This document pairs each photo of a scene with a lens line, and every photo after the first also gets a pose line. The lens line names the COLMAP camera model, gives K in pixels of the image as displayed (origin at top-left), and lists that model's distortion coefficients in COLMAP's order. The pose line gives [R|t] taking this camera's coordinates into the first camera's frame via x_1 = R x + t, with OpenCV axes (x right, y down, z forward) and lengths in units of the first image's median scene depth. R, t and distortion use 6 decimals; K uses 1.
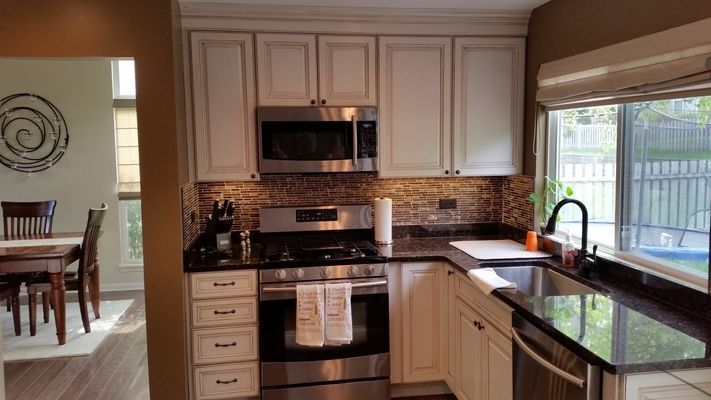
lens RADIAL K [[598.3, 0, 372.5], [0, 598.3, 199.4], [0, 0, 1]] dist [0.251105, -0.431024]
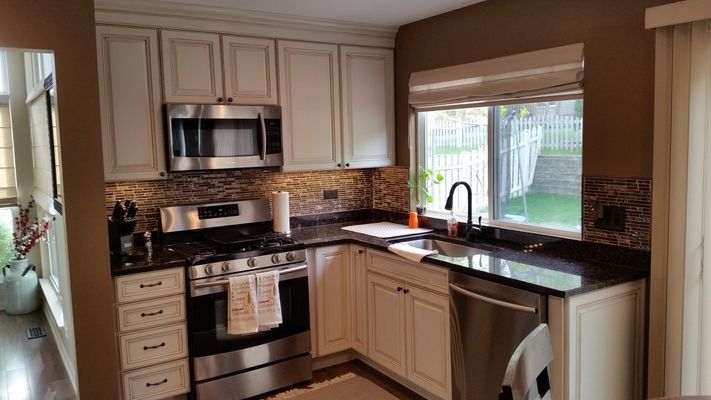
lens RADIAL K [[598.3, 0, 372.5], [0, 598.3, 199.4], [0, 0, 1]] dist [0.251105, -0.431024]
pose [[0.908488, -0.055230, 0.414246, -0.306365], [0.056572, 0.998358, 0.009038, 0.012667], [-0.414064, 0.015224, 0.910120, -0.046277]]
